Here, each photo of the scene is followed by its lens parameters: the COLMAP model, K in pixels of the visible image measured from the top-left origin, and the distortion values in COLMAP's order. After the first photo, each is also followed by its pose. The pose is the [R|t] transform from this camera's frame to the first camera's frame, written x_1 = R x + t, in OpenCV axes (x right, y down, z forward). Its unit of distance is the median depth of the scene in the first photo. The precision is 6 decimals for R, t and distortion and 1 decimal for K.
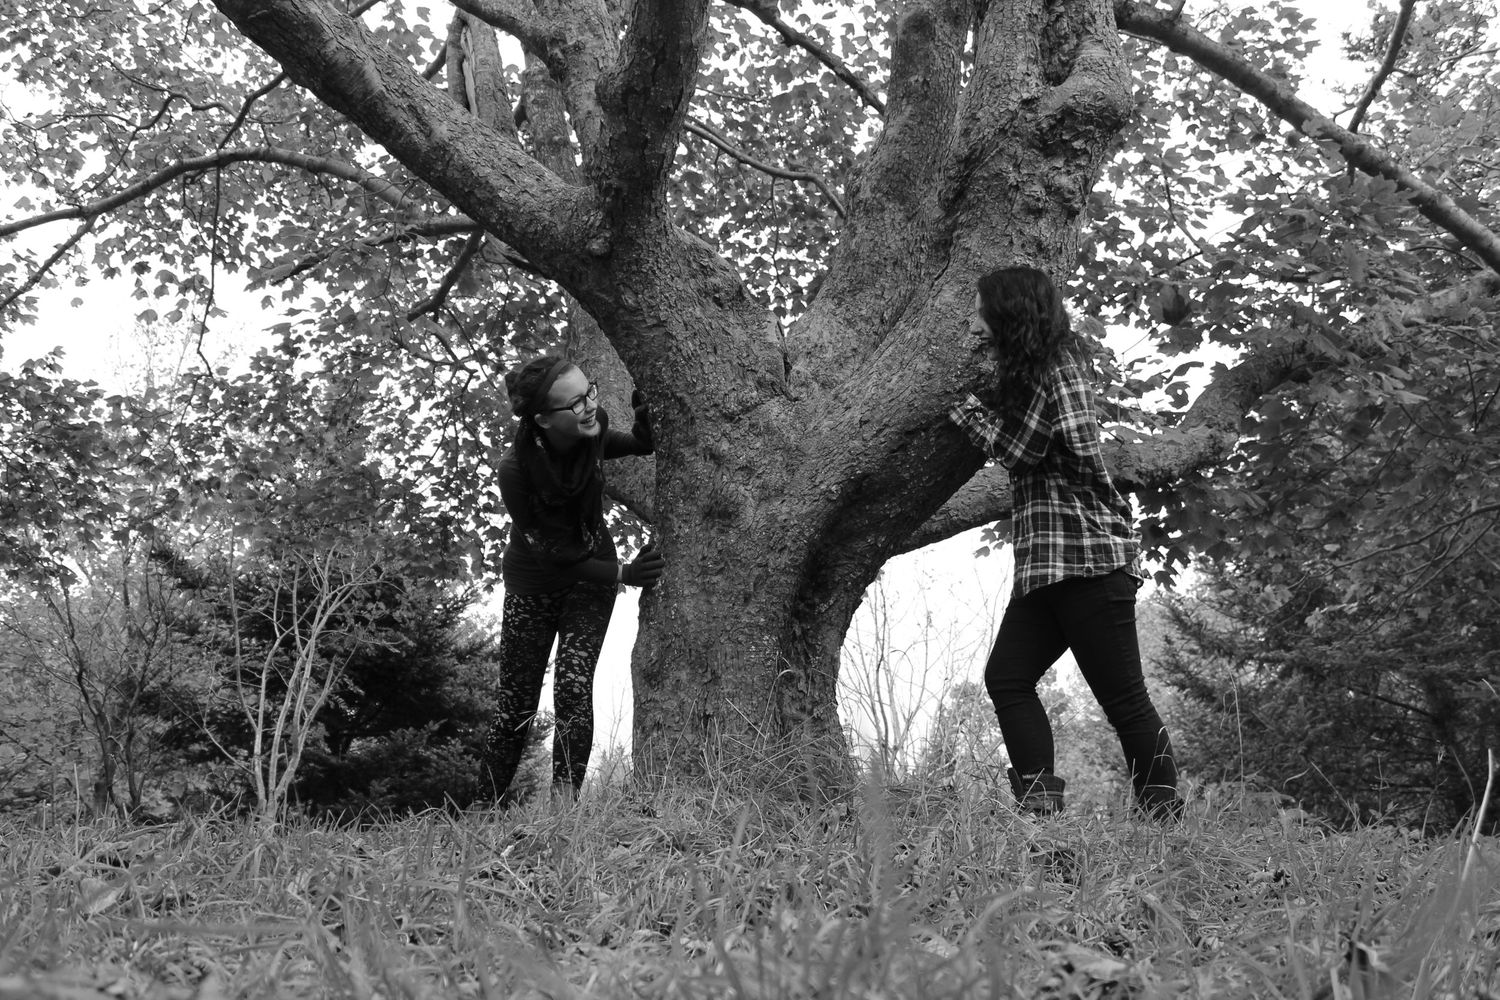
lens RADIAL K [[1317.1, 0, 750.0], [0, 1317.1, 500.0], [0, 0, 1]] dist [-0.074576, 0.011383]
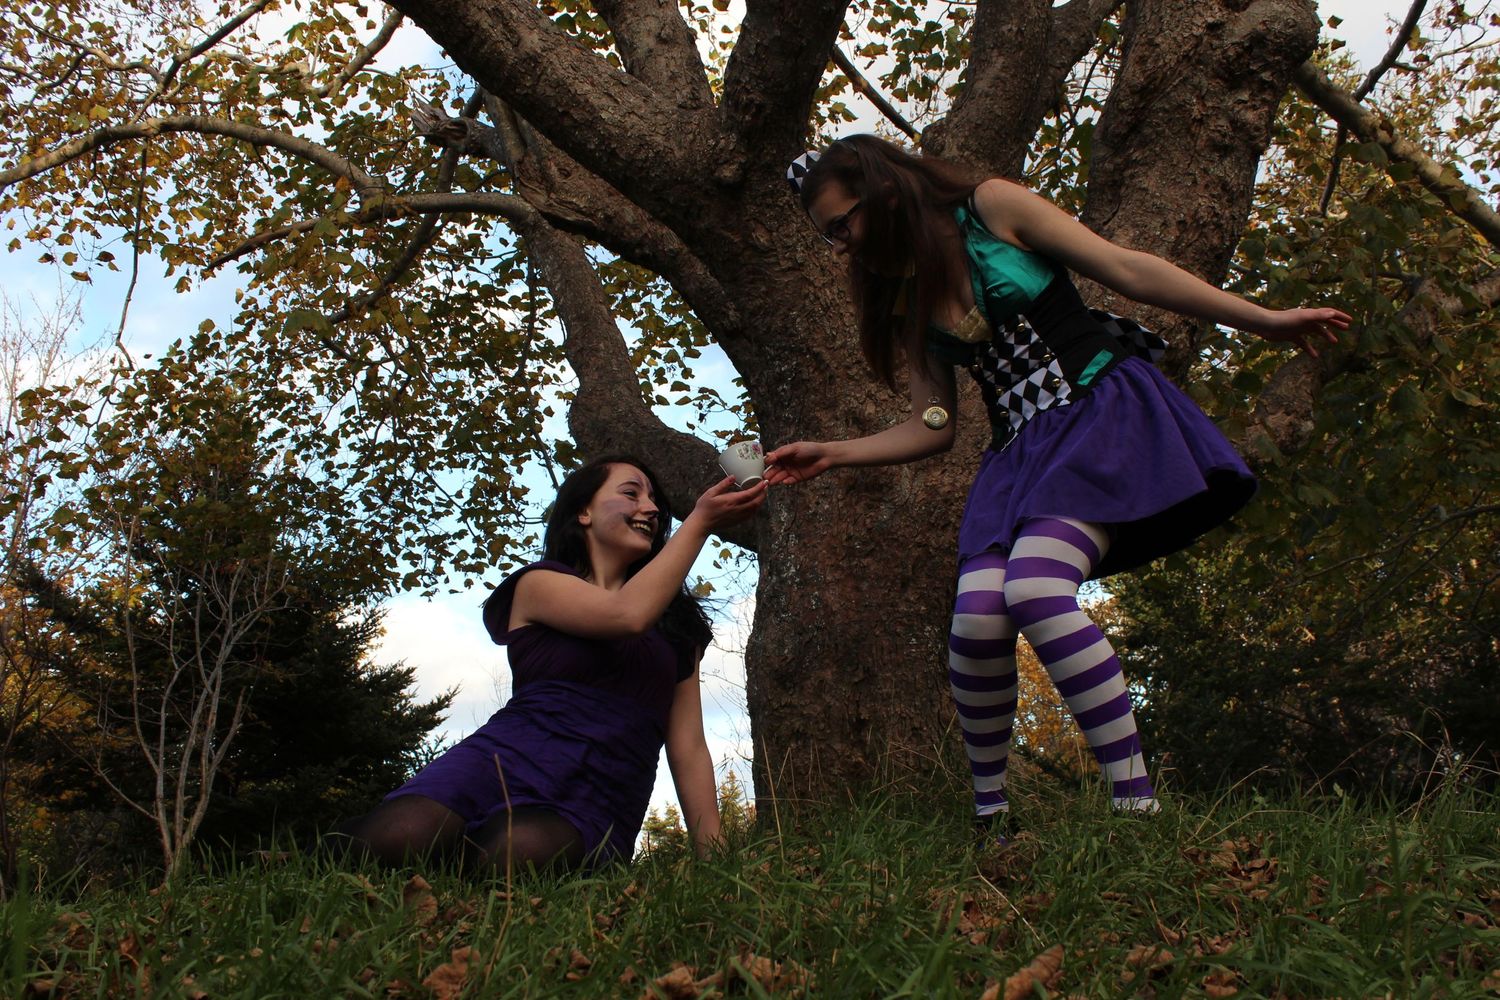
lens RADIAL K [[1317.1, 0, 750.0], [0, 1317.1, 500.0], [0, 0, 1]] dist [-0.074576, 0.011383]
pose [[0.993645, -0.000458, 0.112557, -0.195879], [0.003676, 0.999590, -0.028385, 0.043339], [-0.112498, 0.028618, 0.993240, 0.150988]]
